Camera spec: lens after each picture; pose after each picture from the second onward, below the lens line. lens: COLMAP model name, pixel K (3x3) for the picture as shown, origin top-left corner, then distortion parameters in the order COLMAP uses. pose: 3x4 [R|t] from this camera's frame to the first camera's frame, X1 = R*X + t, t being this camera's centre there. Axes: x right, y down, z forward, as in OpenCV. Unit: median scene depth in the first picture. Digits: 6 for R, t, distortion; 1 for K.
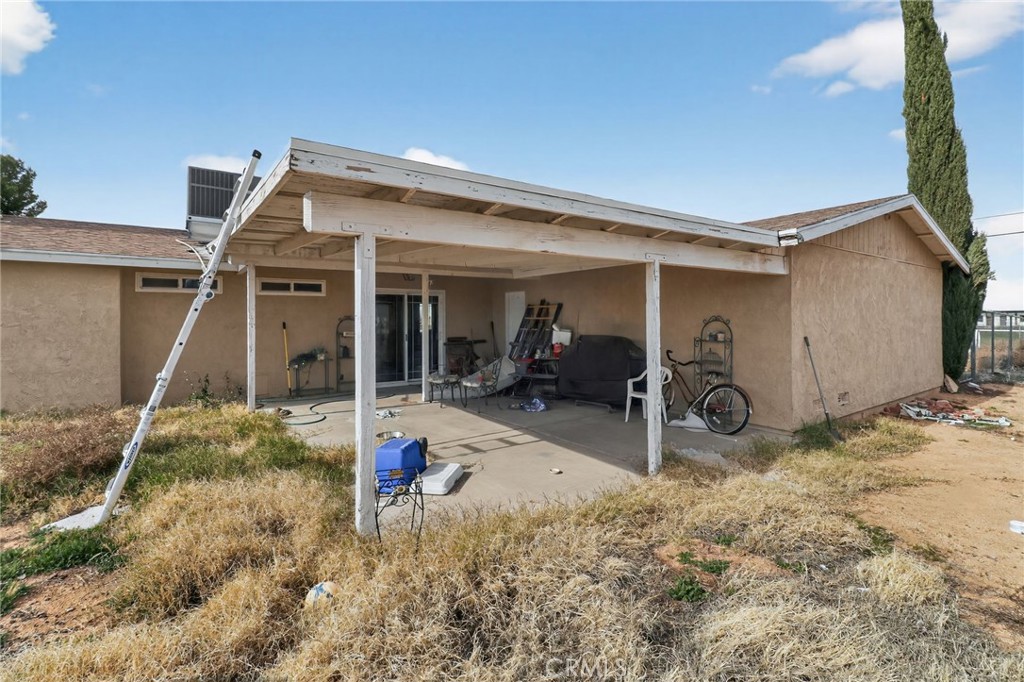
lens RADIAL K [[497.5, 0, 510.0], [0, 497.5, 318.9], [0, 0, 1]] dist [-0.022866, 0.000076]
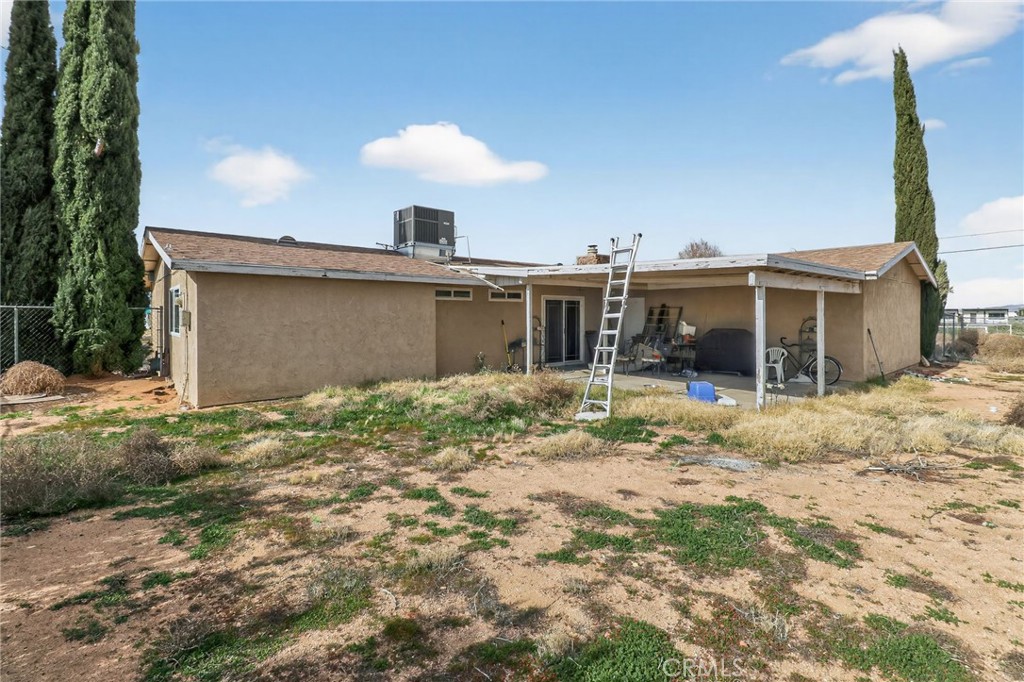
lens RADIAL K [[482.4, 0, 520.2], [0, 482.4, 324.9], [0, 0, 1]] dist [0.006593, -0.016883]
pose [[0.995246, -0.000735, 0.097389, -0.500057], [-0.000942, 0.999852, 0.017174, -0.004234], [-0.097387, -0.017184, 0.995098, -0.366285]]
